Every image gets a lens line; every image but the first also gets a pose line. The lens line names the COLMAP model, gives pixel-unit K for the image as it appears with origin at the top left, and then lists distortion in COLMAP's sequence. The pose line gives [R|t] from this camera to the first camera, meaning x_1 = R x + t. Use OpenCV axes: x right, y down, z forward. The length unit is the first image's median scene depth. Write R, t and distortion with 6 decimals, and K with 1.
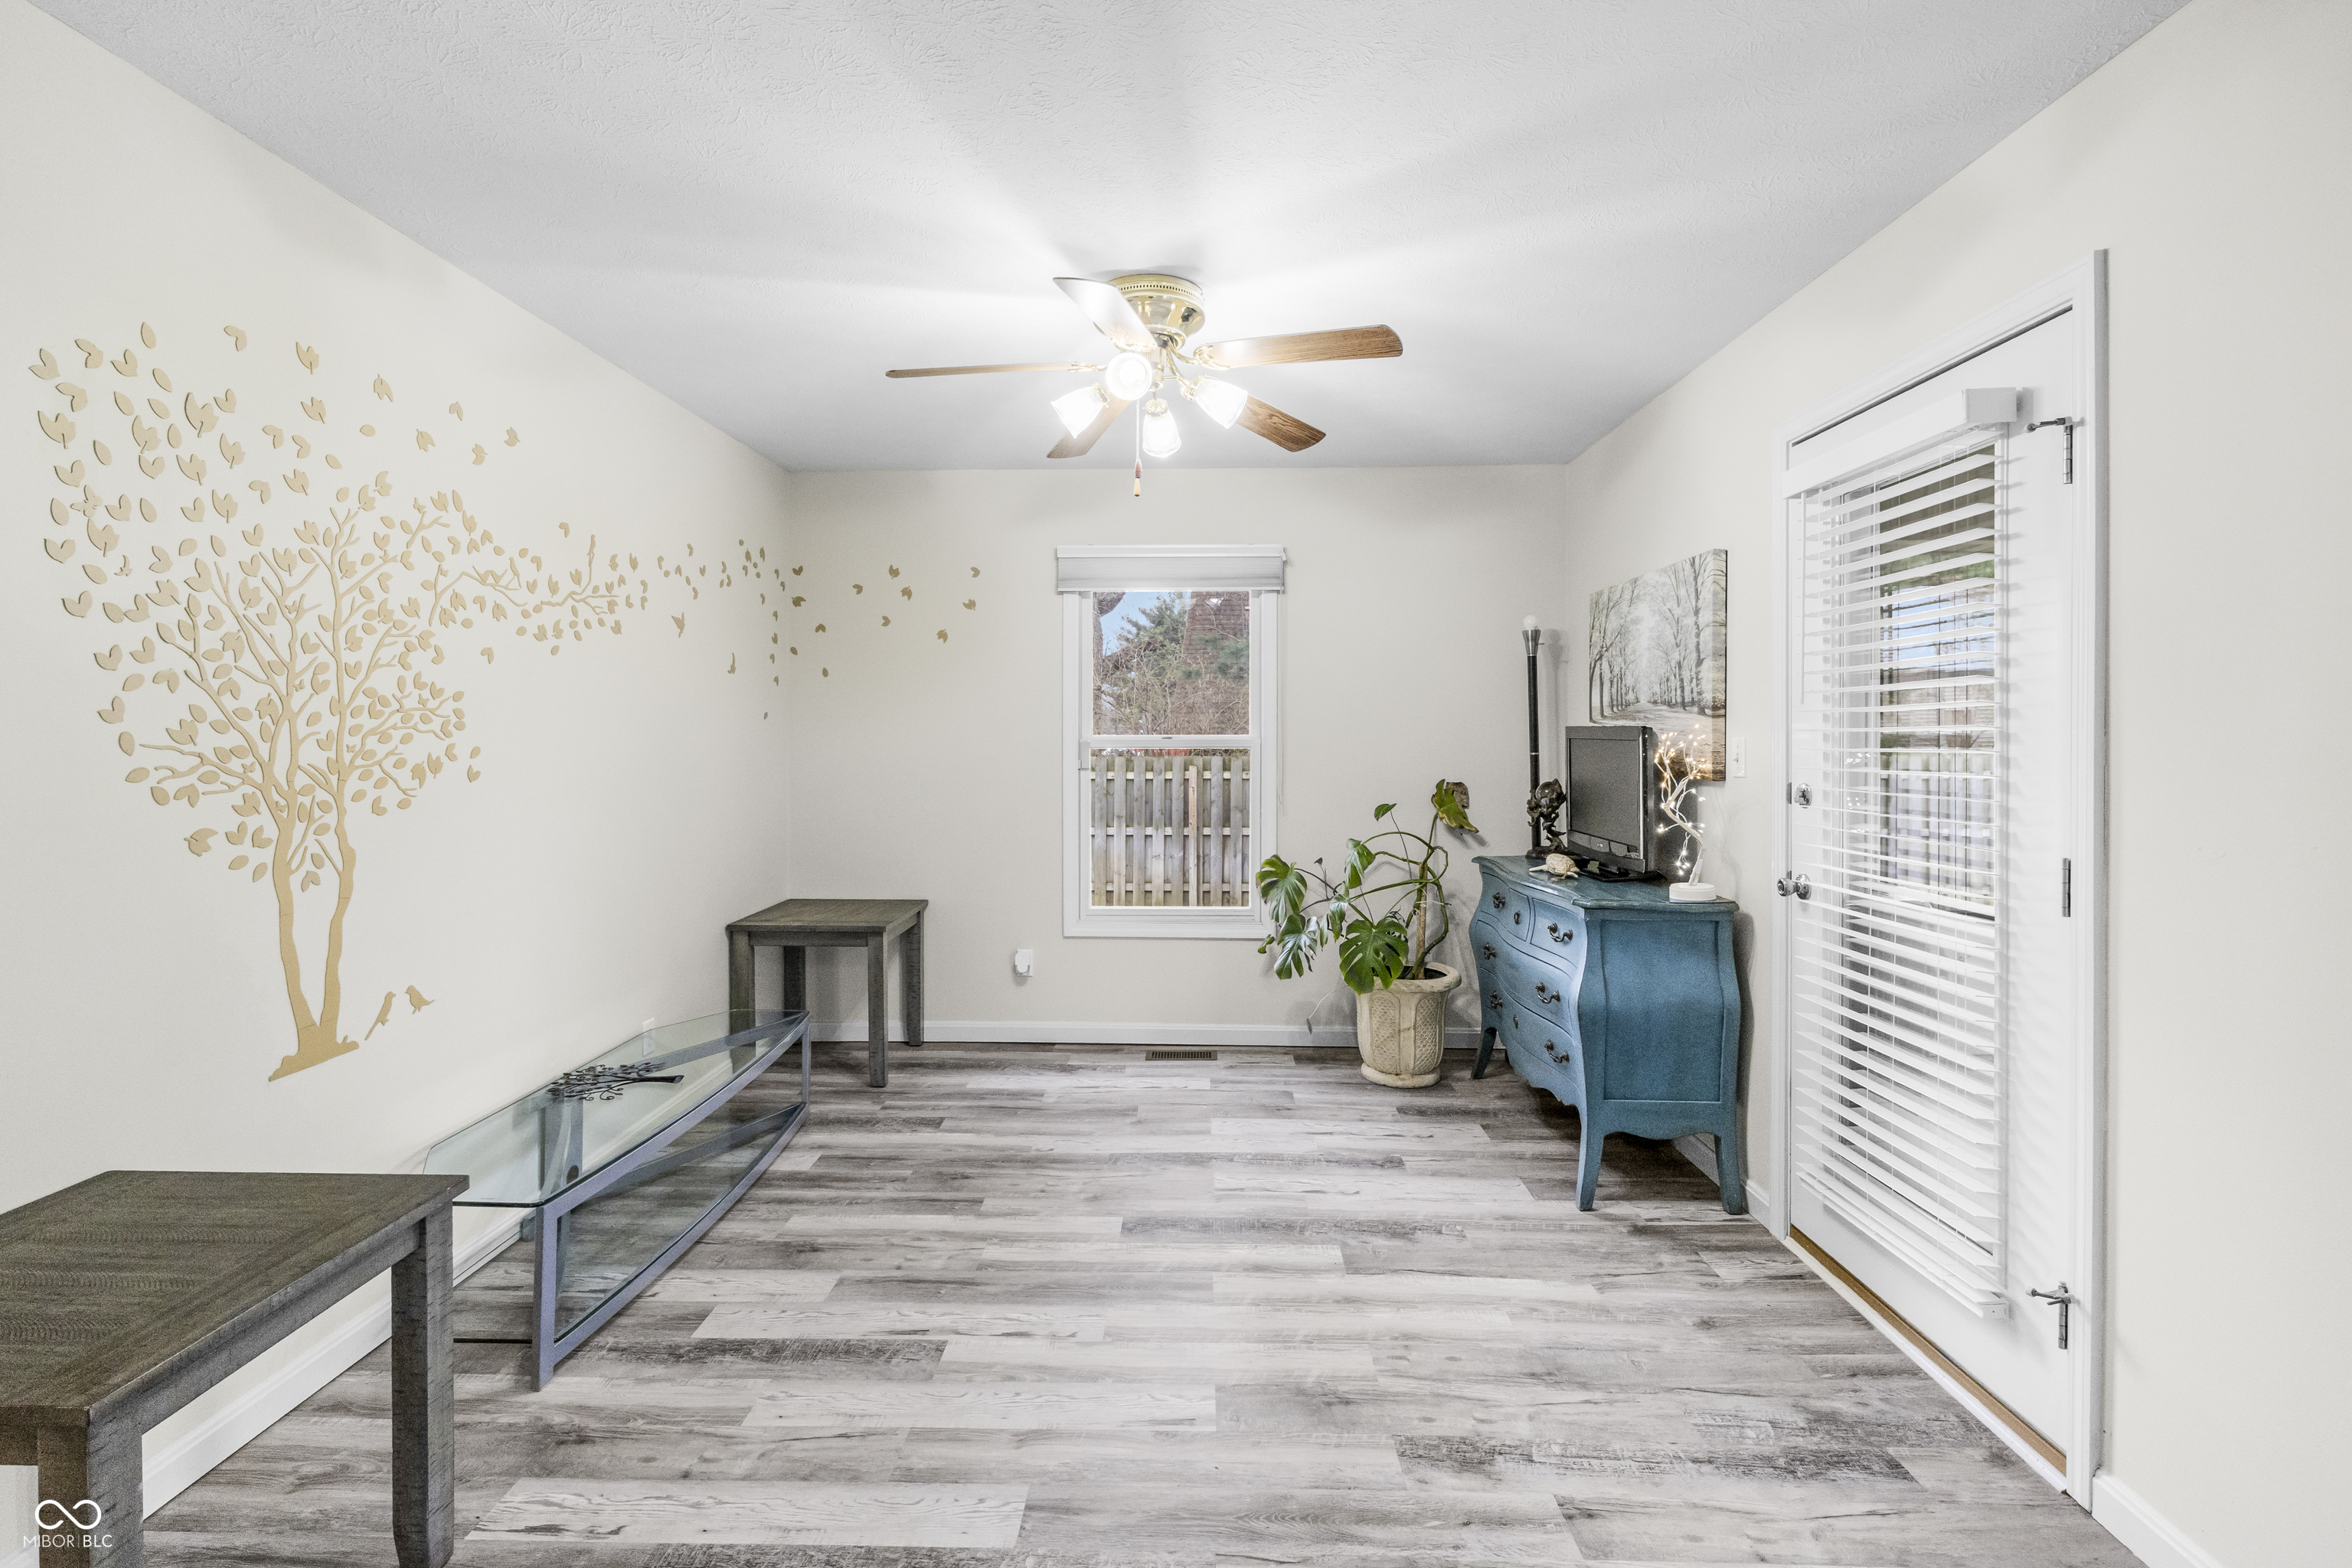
lens RADIAL K [[1075.2, 0, 1160.7], [0, 1075.2, 743.8], [0, 0, 1]] dist [-0.000730, 0.001365]
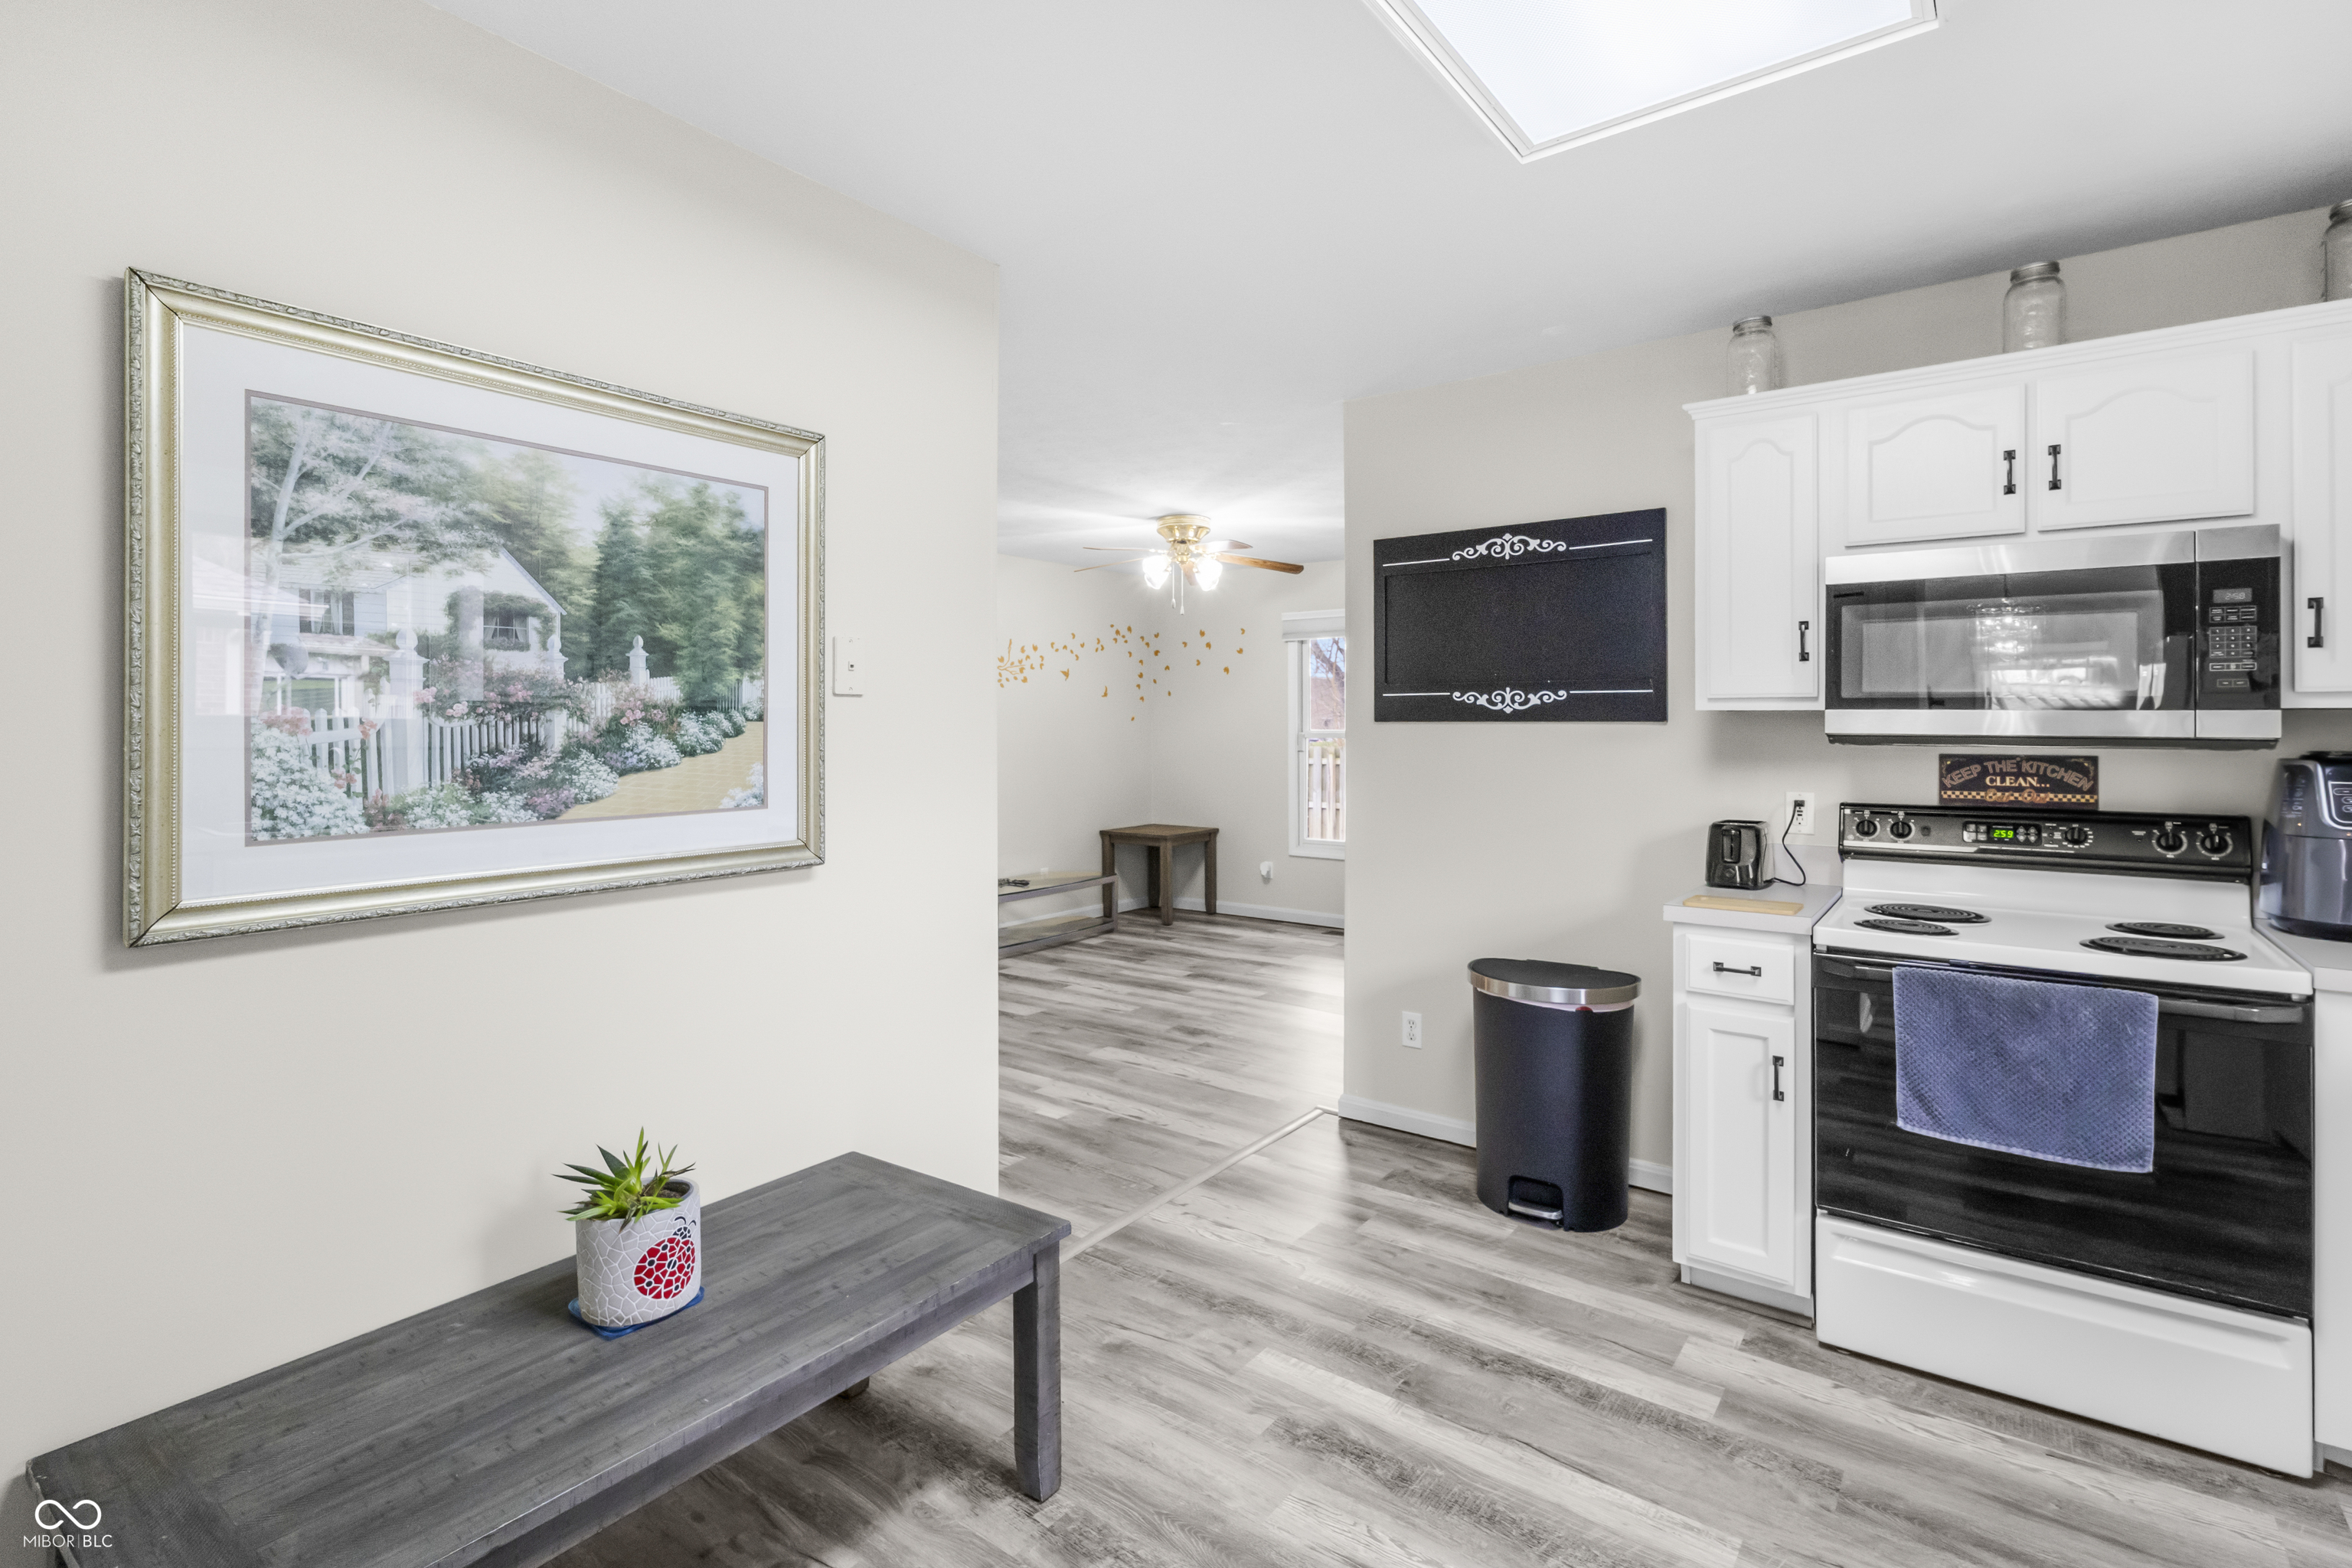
lens RADIAL K [[1100.8, 0, 1162.3], [0, 1100.8, 717.4], [0, 0, 1]] dist [-0.003445, -0.000168]
pose [[0.816098, -0.005743, -0.577885, 1.413466], [-0.004580, 0.999855, -0.016404, 0.002705], [0.577896, 0.016034, 0.815953, -0.904822]]
